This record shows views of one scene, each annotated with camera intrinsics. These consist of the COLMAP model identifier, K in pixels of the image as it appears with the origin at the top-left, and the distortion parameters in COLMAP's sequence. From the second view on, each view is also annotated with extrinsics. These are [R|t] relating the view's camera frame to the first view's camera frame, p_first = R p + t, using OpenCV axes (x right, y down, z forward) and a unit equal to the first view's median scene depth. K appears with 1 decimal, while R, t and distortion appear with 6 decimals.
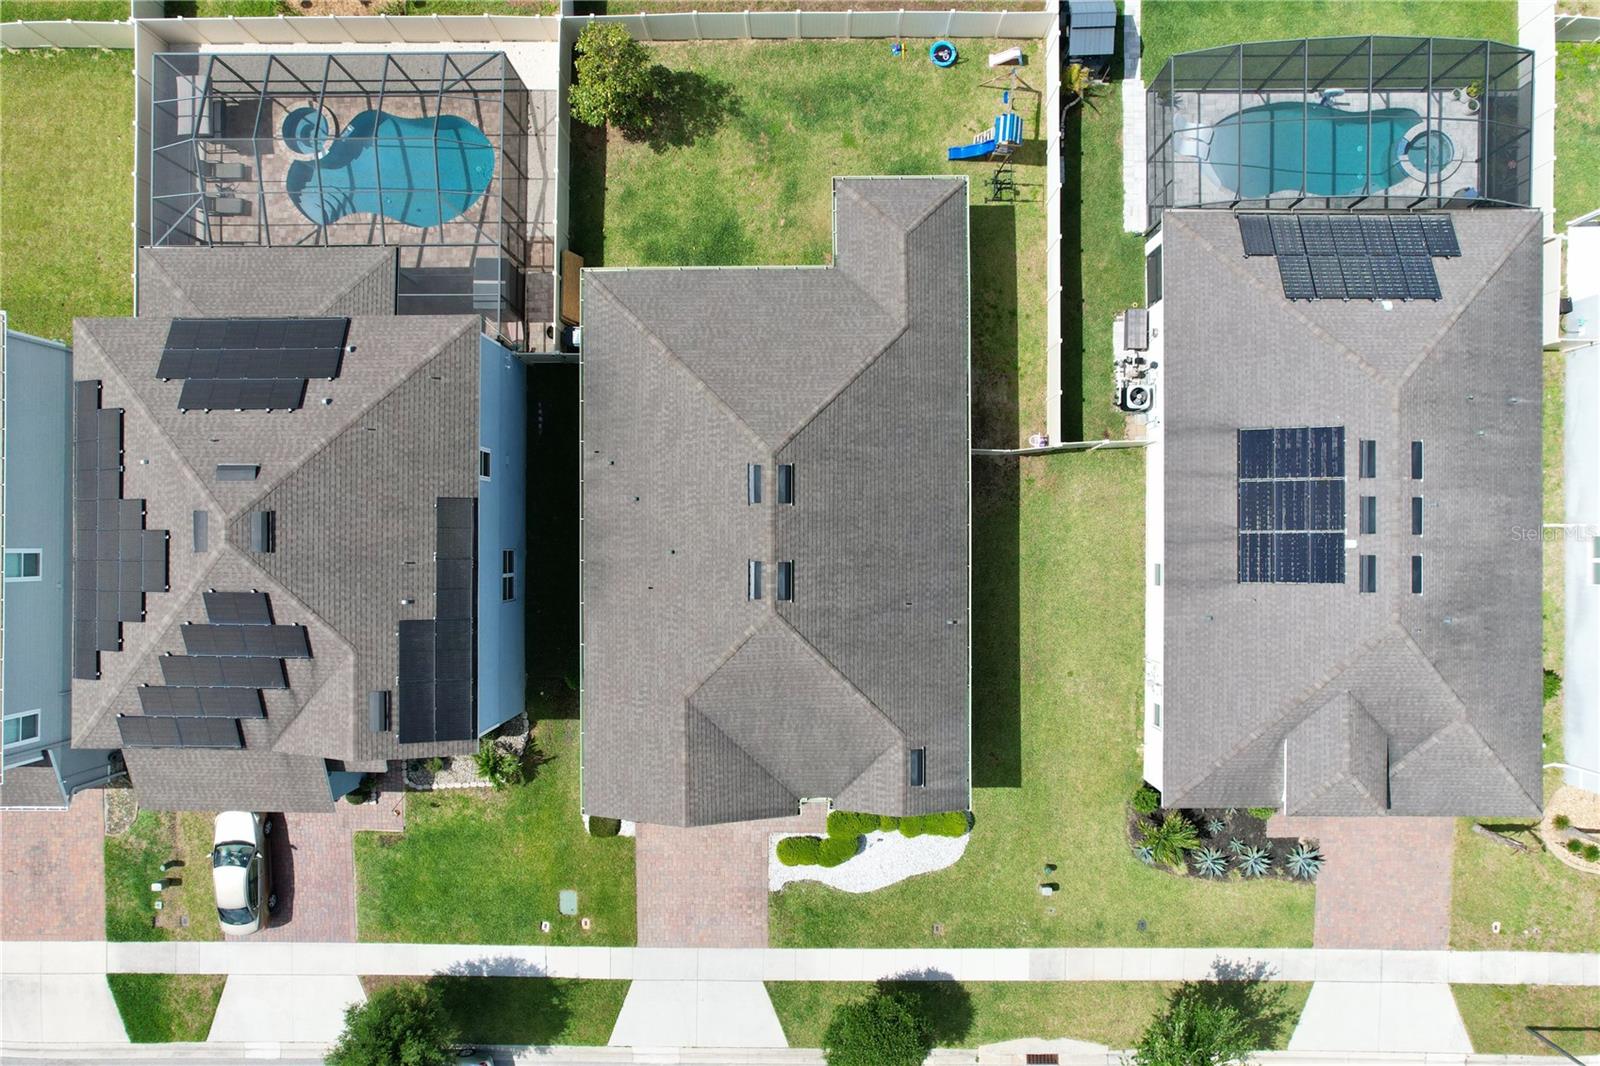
lens RADIAL K [[1016.0, 0, 799.4], [0, 1016.0, 549.6], [0, 0, 1]] dist [-0.067348, 0.058929]
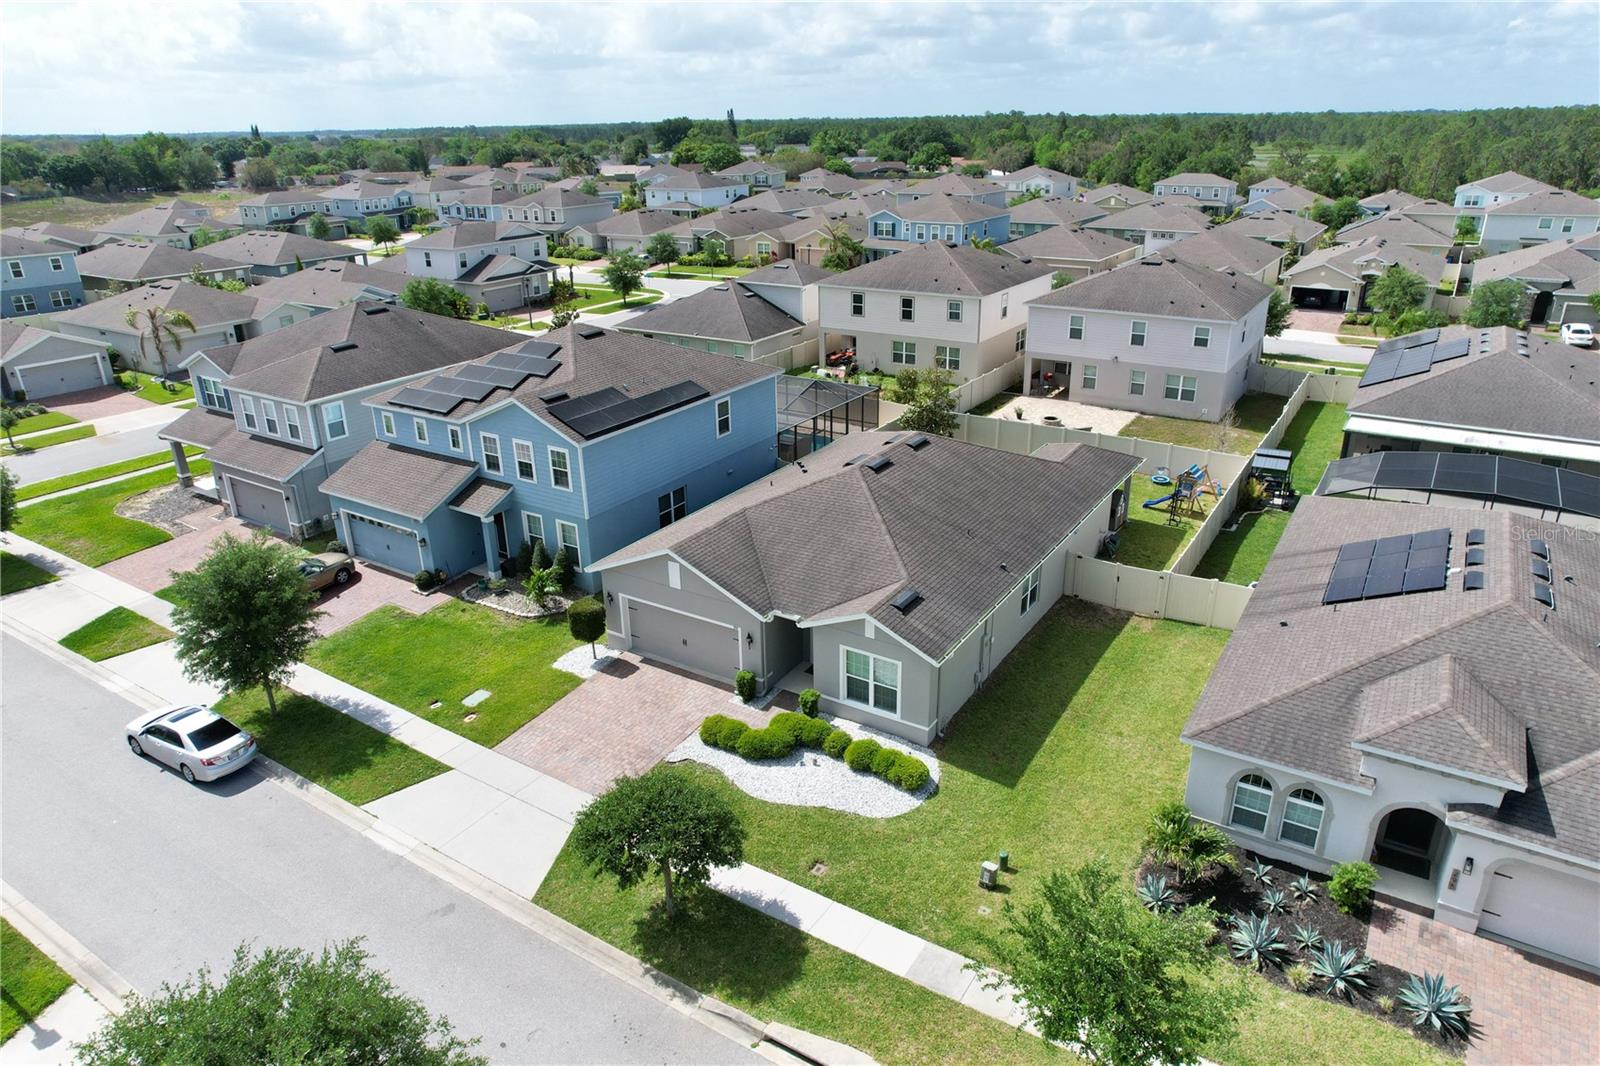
lens RADIAL K [[1016.0, 0, 799.4], [0, 1016.0, 549.6], [0, 0, 1]] dist [-0.067348, 0.058929]
pose [[0.843225, 0.213834, -0.493200, 0.422578], [-0.537552, 0.340651, -0.771359, 0.847399], [0.003066, 0.915550, 0.402193, 0.533562]]
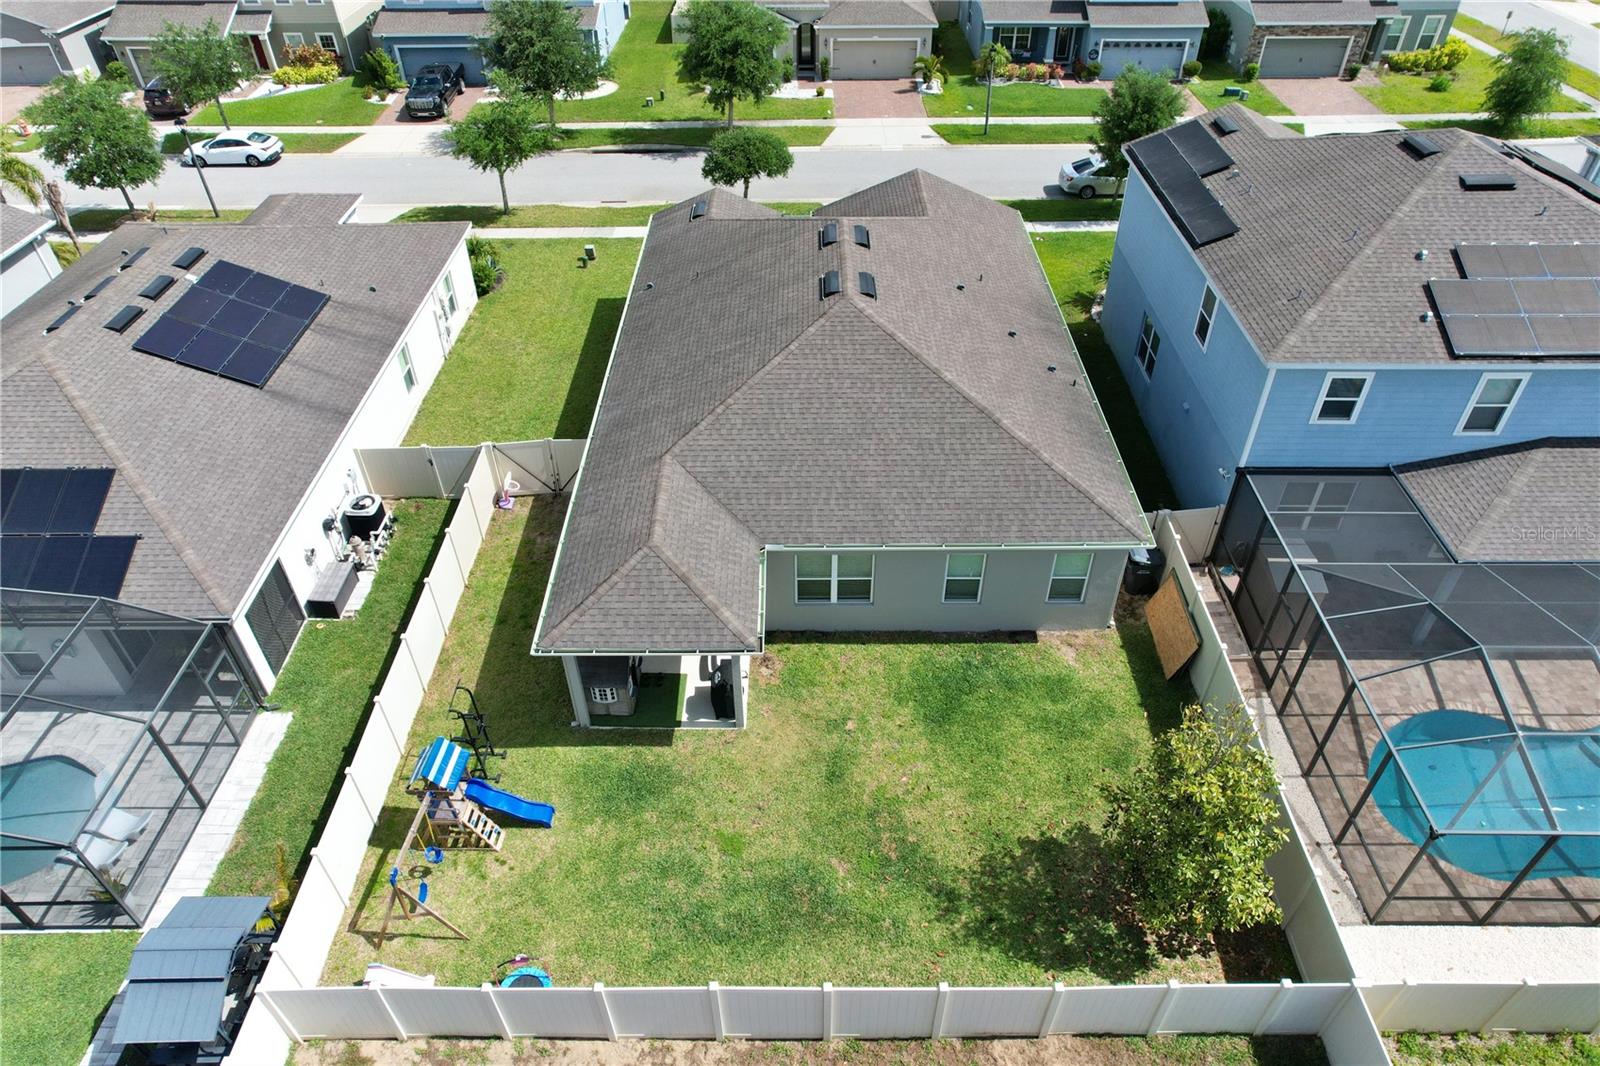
lens RADIAL K [[1016.0, 0, 799.4], [0, 1016.0, 549.6], [0, 0, 1]] dist [-0.067348, 0.058929]
pose [[-0.999670, 0.016843, 0.019392, -0.000358], [0.003686, -0.653112, 0.757252, -0.713005], [0.025420, 0.757074, 0.652834, 0.529139]]
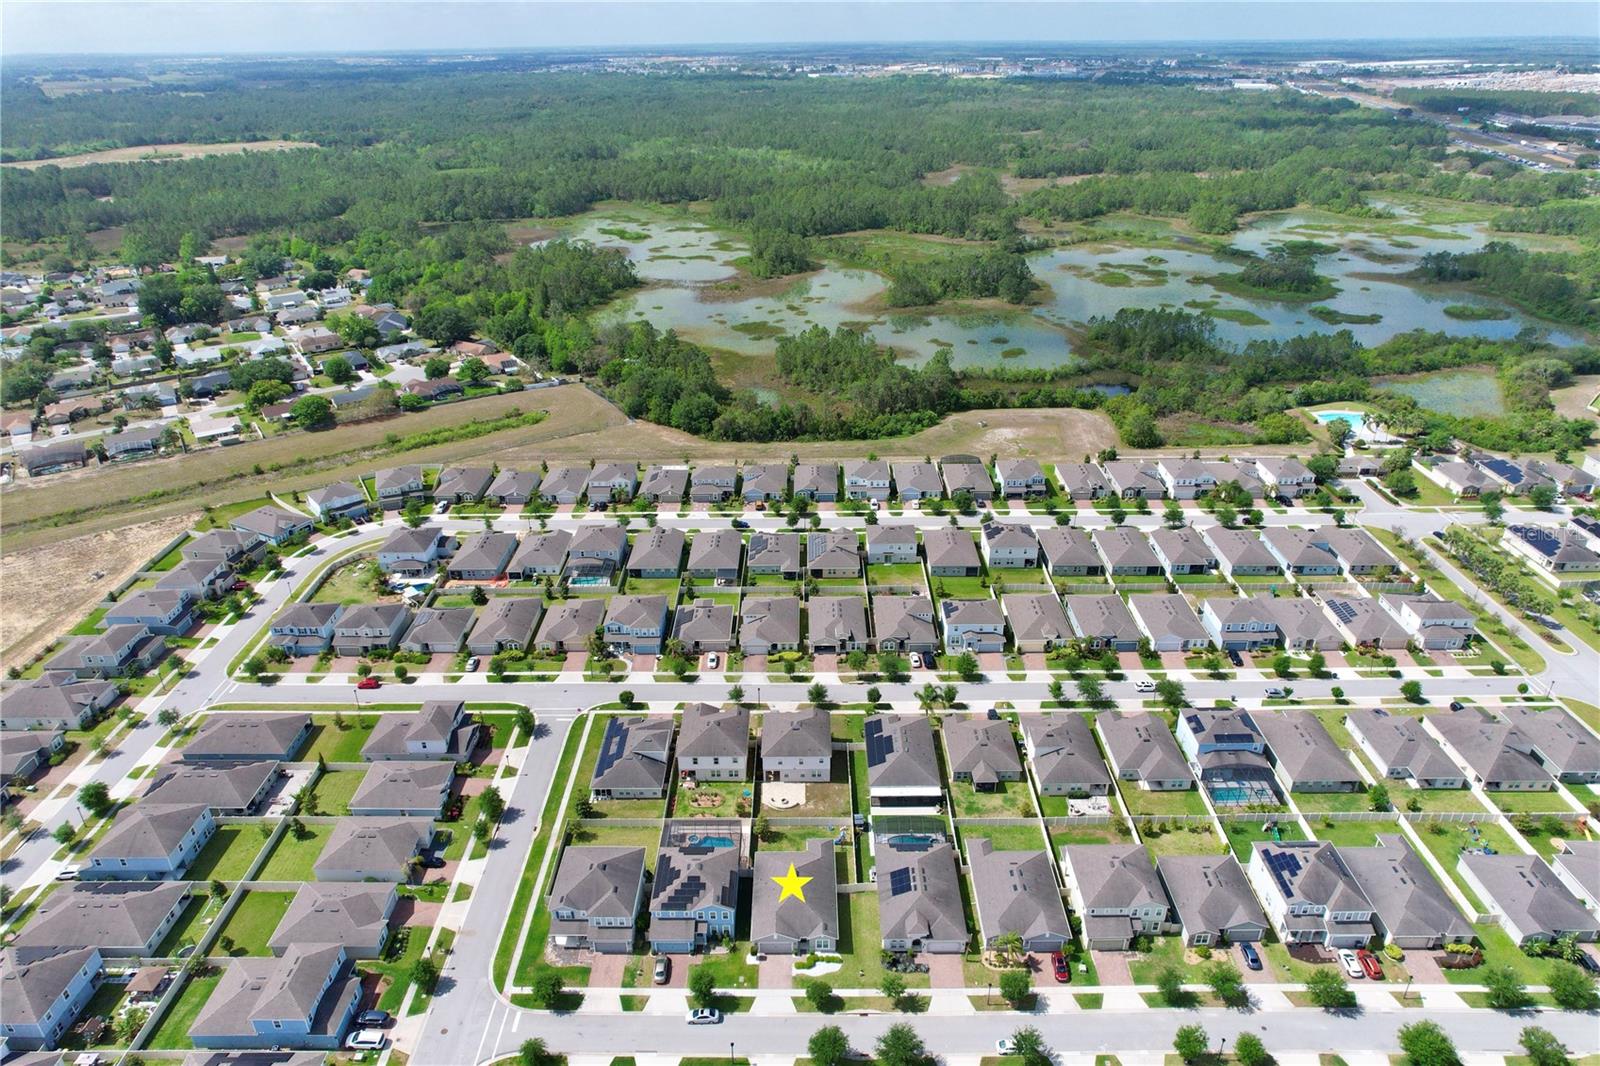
lens RADIAL K [[1016.0, 0, 799.4], [0, 1016.0, 549.6], [0, 0, 1]] dist [-0.067348, 0.058929]
pose [[0.999979, 0.006475, 0.000692, -0.015071], [-0.002350, 0.457848, -0.889027, 3.133938], [-0.006074, 0.889007, 0.457853, -2.344324]]
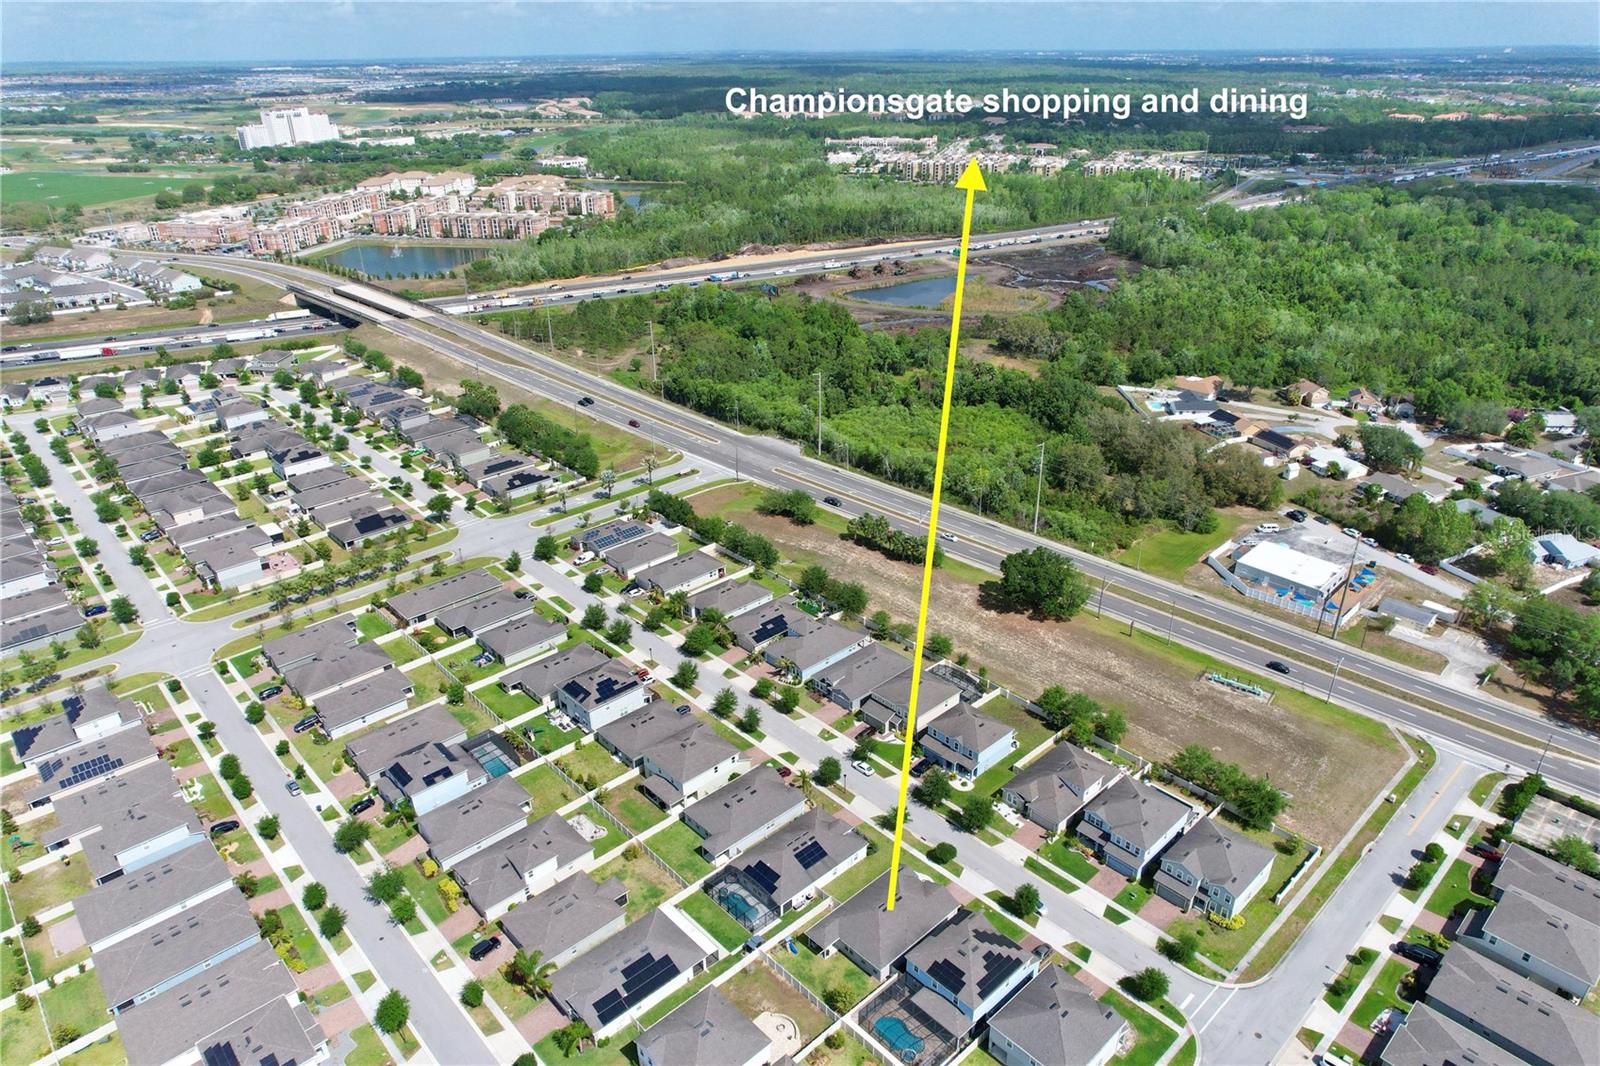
lens RADIAL K [[1016.0, 0, 799.4], [0, 1016.0, 549.6], [0, 0, 1]] dist [-0.067348, 0.058929]
pose [[-0.682710, -0.307863, 0.662667, -2.099207], [0.730423, -0.312017, 0.607558, -2.387906], [0.019719, 0.898814, 0.437887, -2.319459]]
